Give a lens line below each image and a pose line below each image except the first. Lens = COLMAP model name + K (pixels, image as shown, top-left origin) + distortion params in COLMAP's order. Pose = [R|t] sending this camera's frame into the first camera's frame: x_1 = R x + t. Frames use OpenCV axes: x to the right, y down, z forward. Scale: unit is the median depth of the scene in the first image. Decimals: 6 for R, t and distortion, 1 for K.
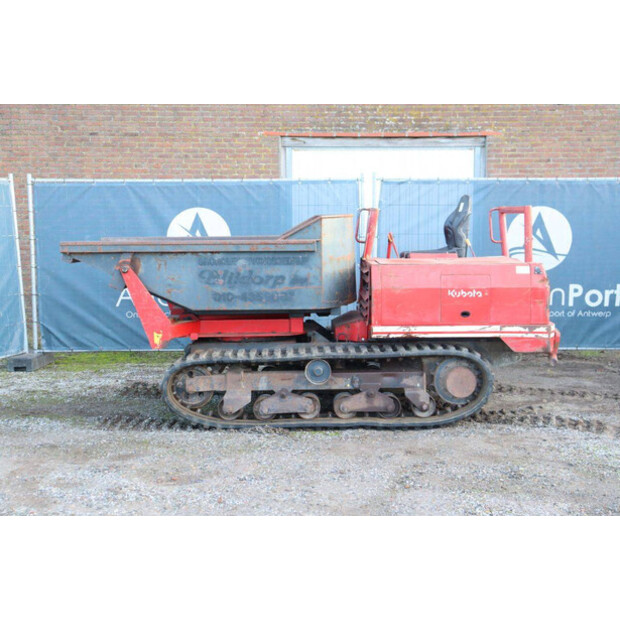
lens RADIAL K [[905.2, 0, 312.1], [0, 905.2, 304.9], [0, 0, 1]] dist [0.118320, 0.000000]
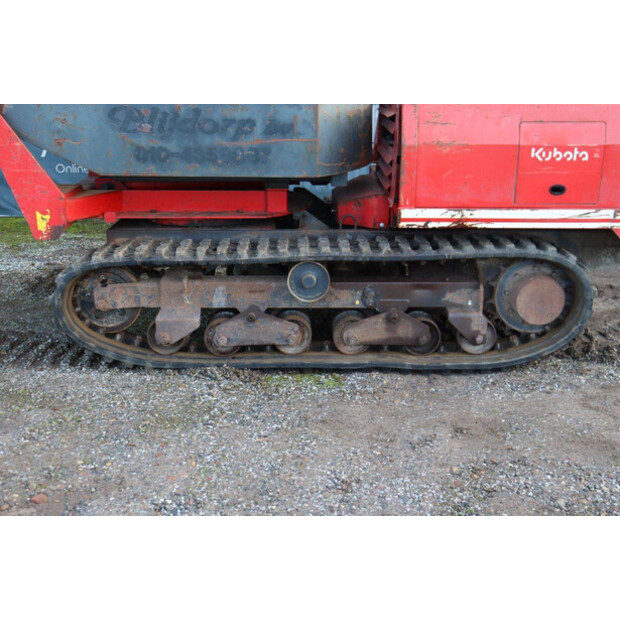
lens RADIAL K [[828.7, 0, 310.6], [0, 828.7, 304.5], [0, 0, 1]] dist [0.063408, 0.000000]
pose [[0.999874, 0.015886, -0.000461, 0.008344], [-0.015522, 0.982345, 0.186431, -0.015191], [0.003414, -0.186401, 0.982468, 0.441606]]
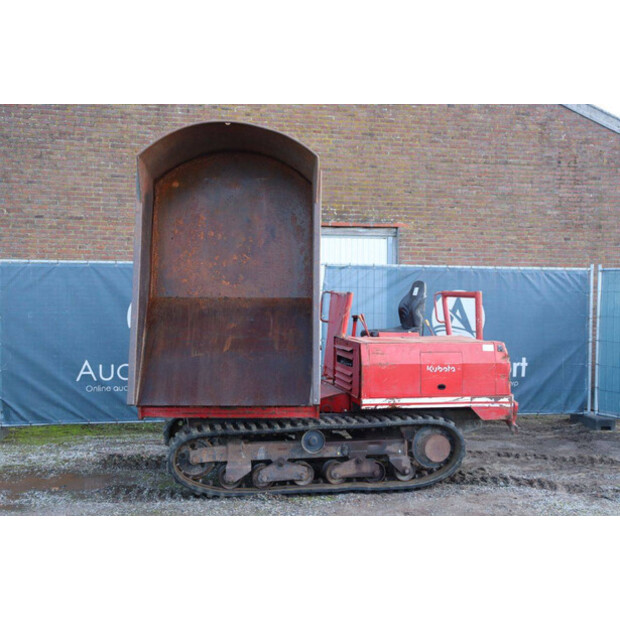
lens RADIAL K [[830.5, 0, 310.0], [0, 830.5, 314.5], [0, 0, 1]] dist [0.074337, 0.000000]
pose [[0.984151, 0.005179, 0.177258, -0.173549], [0.007033, 0.997647, -0.068195, -0.010132], [-0.177194, 0.068361, 0.981799, 0.006220]]
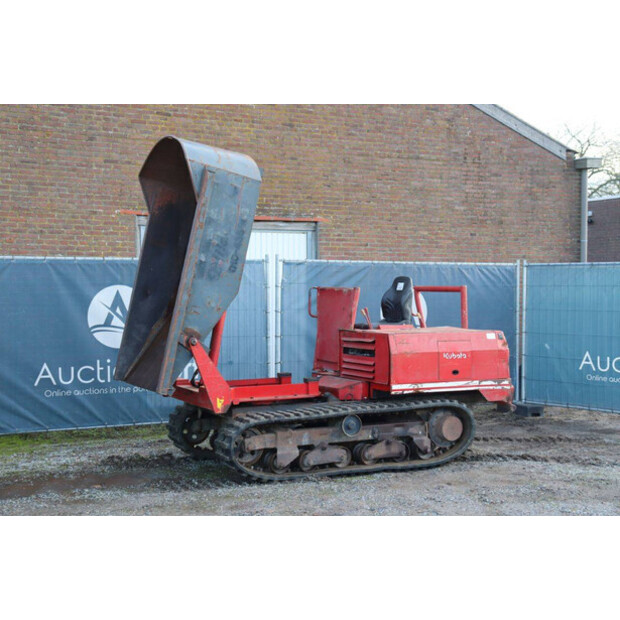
lens RADIAL K [[1016.8, 0, 311.6], [0, 1016.8, 312.4], [0, 0, 1]] dist [0.169388, 0.000000]
pose [[0.901806, -0.008138, 0.432065, -0.603368], [0.041353, 0.996859, -0.067536, 0.014449], [-0.430158, 0.078772, 0.899310, -0.176992]]
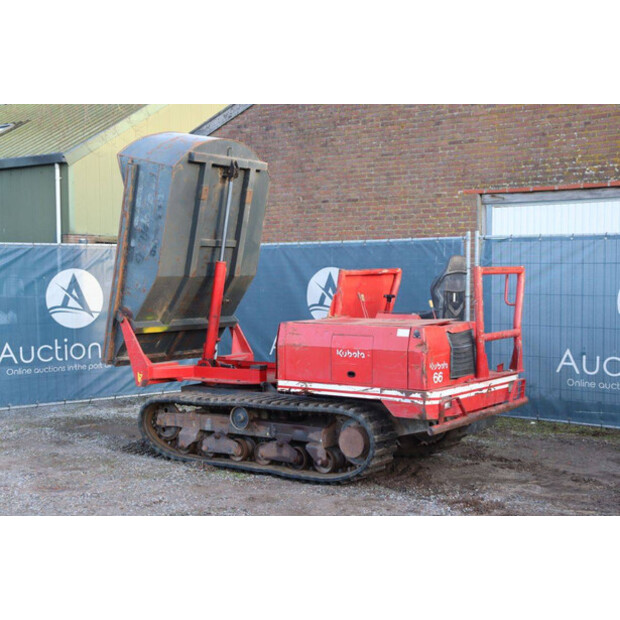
lens RADIAL K [[942.2, 0, 303.7], [0, 942.2, 308.3], [0, 0, 1]] dist [0.135410, 0.000000]
pose [[0.797549, 0.023998, -0.602777, 0.746549], [-0.057946, 0.997636, -0.036951, -0.020951], [0.600465, 0.064399, 0.797053, 0.123690]]
